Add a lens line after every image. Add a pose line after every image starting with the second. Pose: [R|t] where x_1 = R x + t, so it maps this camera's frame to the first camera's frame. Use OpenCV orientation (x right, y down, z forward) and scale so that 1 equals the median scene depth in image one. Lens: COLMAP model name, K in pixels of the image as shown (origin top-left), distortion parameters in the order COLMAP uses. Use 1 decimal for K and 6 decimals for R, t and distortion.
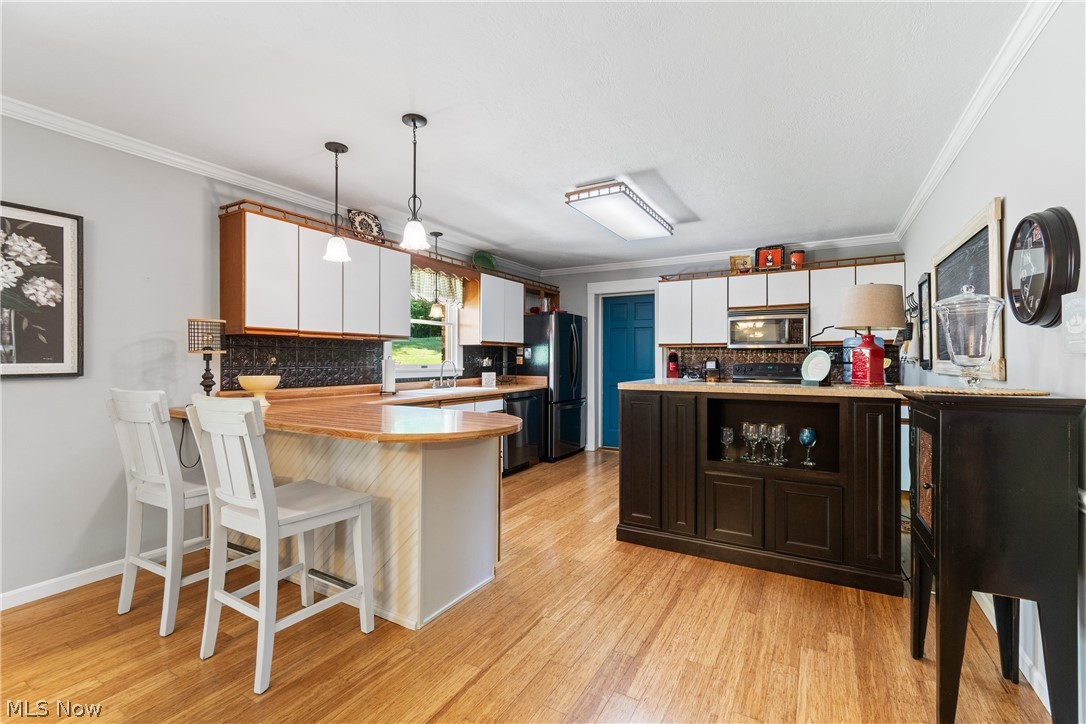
lens RADIAL K [[481.7, 0, 577.6], [0, 481.7, 359.2], [0, 0, 1]] dist [0.001356, 0.001414]
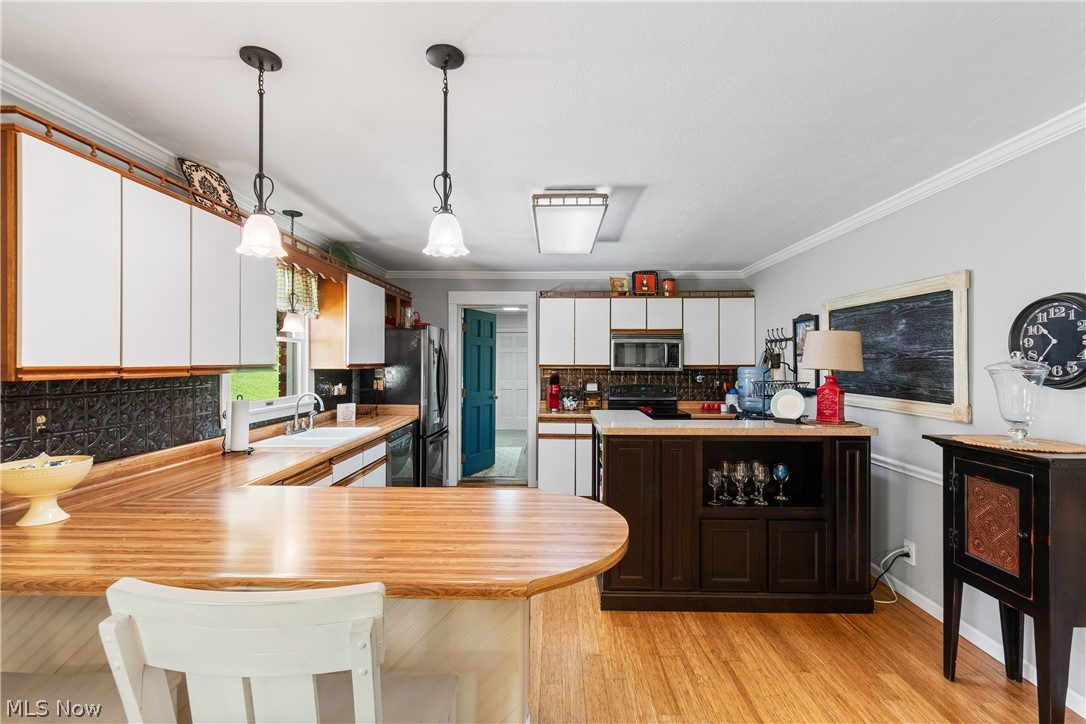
lens RADIAL K [[481.7, 0, 563.3], [0, 481.7, 360.2], [0, 0, 1]] dist [0.001356, 0.001414]
pose [[0.882447, 0.006211, 0.470370, -0.321971], [-0.007691, 0.999970, 0.001225, -0.059085], [-0.470349, -0.004699, 0.882468, 0.229580]]
